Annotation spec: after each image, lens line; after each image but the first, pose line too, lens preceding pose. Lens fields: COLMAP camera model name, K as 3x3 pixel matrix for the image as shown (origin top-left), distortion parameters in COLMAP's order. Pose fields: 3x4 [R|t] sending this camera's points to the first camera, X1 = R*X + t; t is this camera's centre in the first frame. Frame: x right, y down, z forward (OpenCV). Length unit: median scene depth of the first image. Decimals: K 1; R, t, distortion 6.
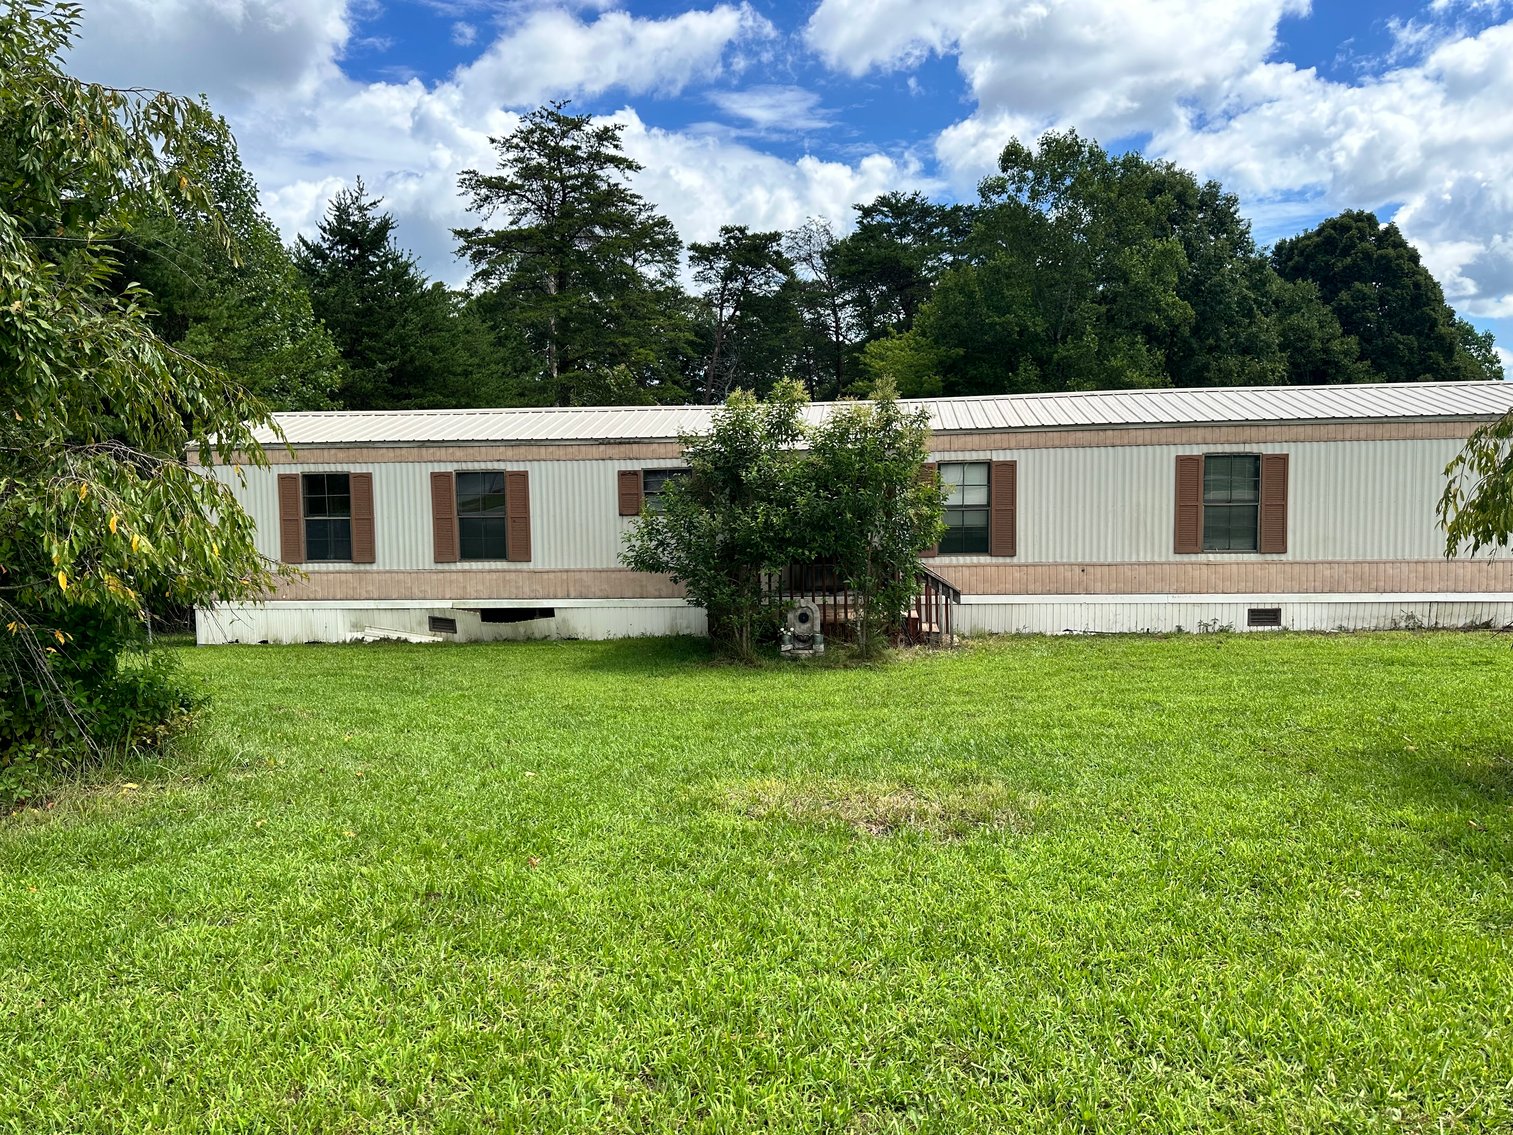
lens RADIAL K [[1095.1, 0, 780.9], [0, 1095.1, 564.9], [0, 0, 1]] dist [0.023031, -0.118693]
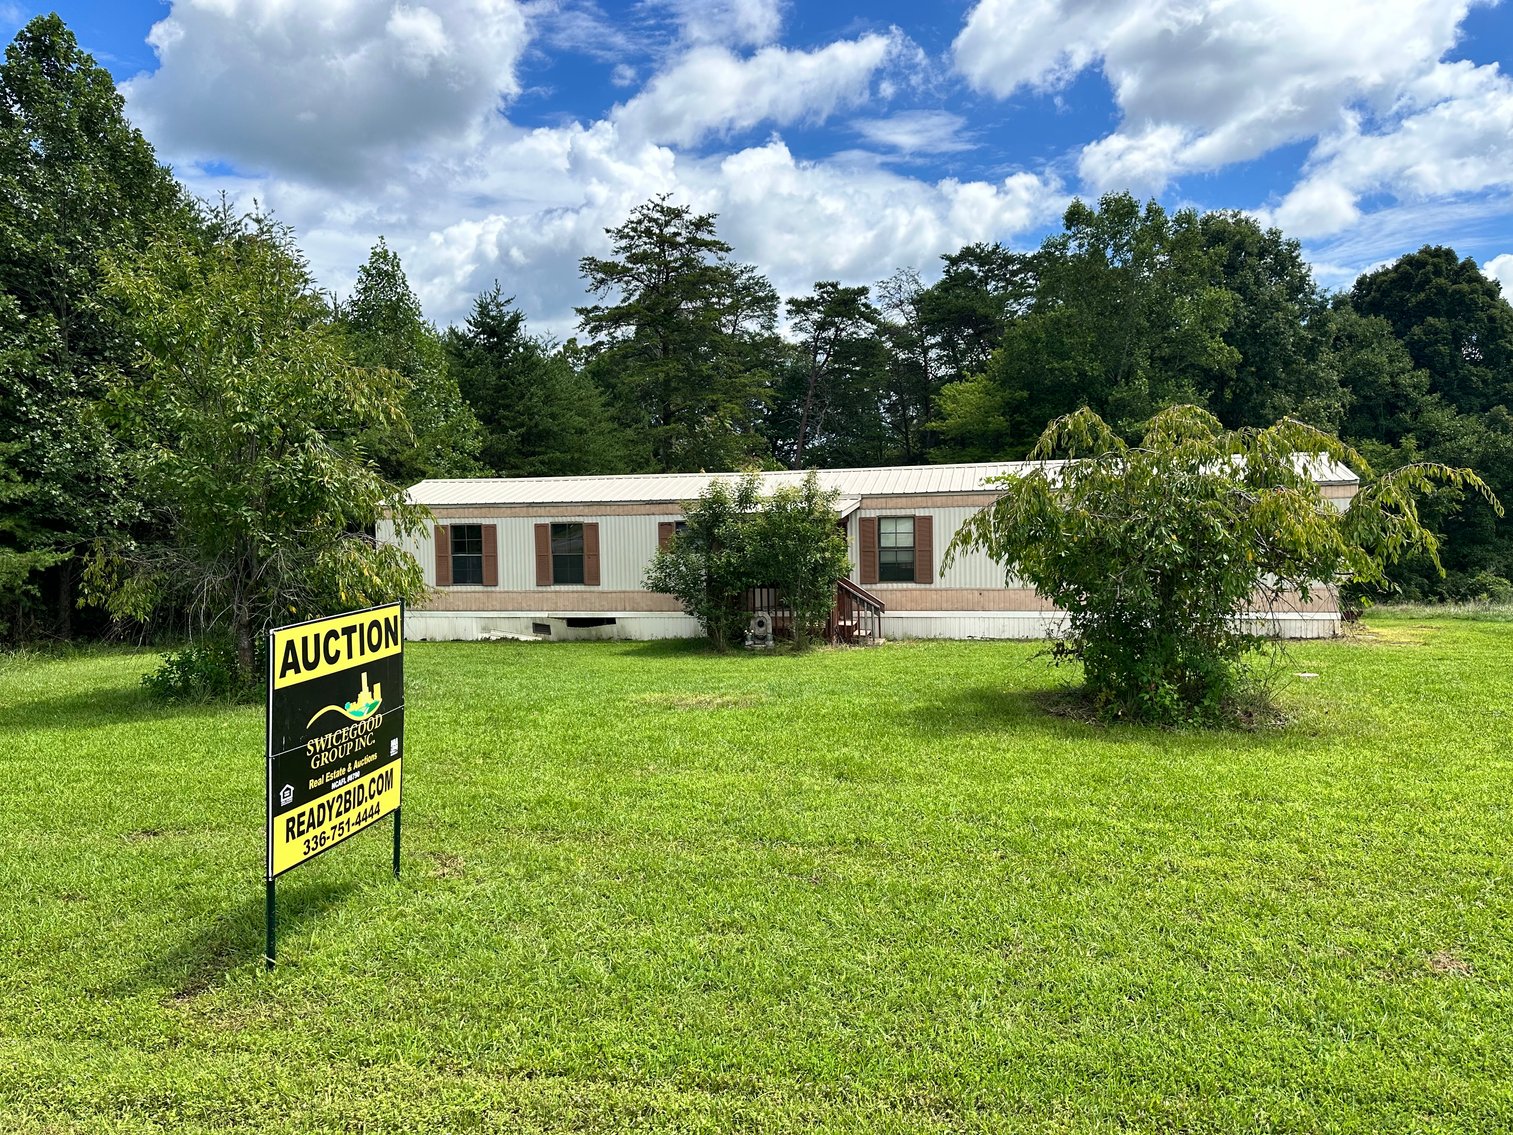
lens RADIAL K [[1085.1, 0, 756.5], [0, 1085.1, 567.5], [0, 0, 1]] dist [0.008135, -0.146089]
pose [[0.989969, 0.002820, -0.141260, 0.074087], [-0.005284, 0.999840, -0.017073, -0.001375], [0.141189, 0.017648, 0.989825, -0.161328]]
